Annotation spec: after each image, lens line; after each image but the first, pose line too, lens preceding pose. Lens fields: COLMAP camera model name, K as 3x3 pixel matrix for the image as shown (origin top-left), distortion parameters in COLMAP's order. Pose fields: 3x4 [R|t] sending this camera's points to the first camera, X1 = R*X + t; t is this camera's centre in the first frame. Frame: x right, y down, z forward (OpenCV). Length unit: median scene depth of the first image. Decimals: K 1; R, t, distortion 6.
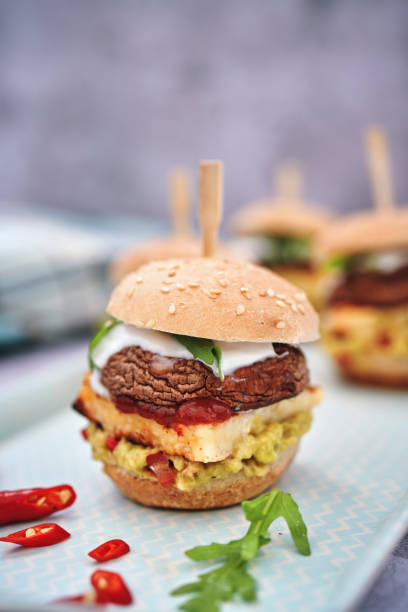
lens RADIAL K [[1031.9, 0, 204.0], [0, 1031.9, 306.0], [0, 0, 1]] dist [0.045163, 0.054905]
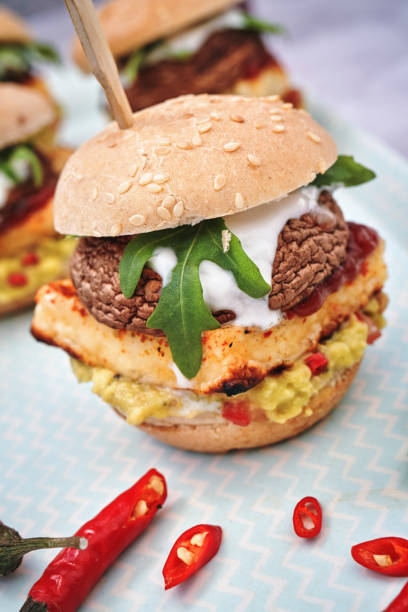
lens RADIAL K [[1031.9, 0, 204.0], [0, 1031.9, 306.0], [0, 0, 1]] dist [0.045163, 0.054905]
pose [[-0.065695, -0.439372, 0.895900, -0.737676], [0.395375, 0.812890, 0.427655, -0.245141], [-0.916167, 0.382312, 0.120314, 1.015304]]
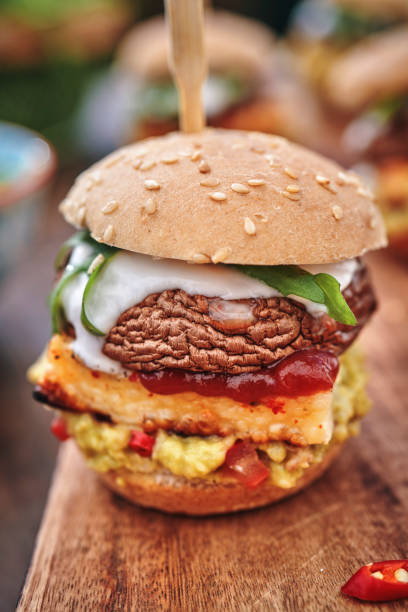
lens RADIAL K [[1031.9, 0, 204.0], [0, 1031.9, 306.0], [0, 0, 1]] dist [0.045163, 0.054905]
pose [[0.858637, -0.191823, 0.475338, -0.362774], [0.108209, 0.974271, 0.197703, -0.077197], [-0.501033, -0.118319, 0.857302, 0.455046]]
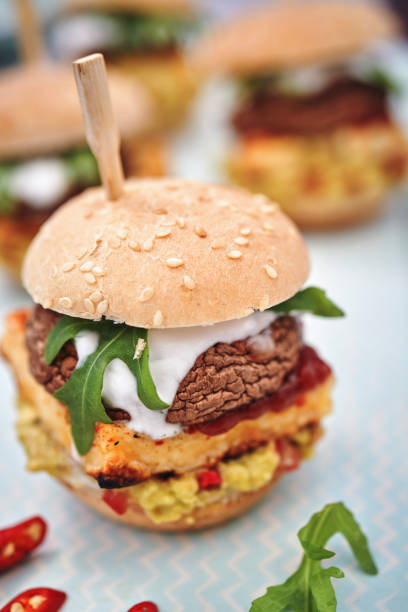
lens RADIAL K [[1031.9, 0, 204.0], [0, 1031.9, 306.0], [0, 0, 1]] dist [0.045163, 0.054905]
pose [[0.281580, -0.490000, 0.824992, -0.659041], [0.219025, 0.869905, 0.441920, -0.309063], [-0.934206, 0.056258, 0.352270, 0.774214]]
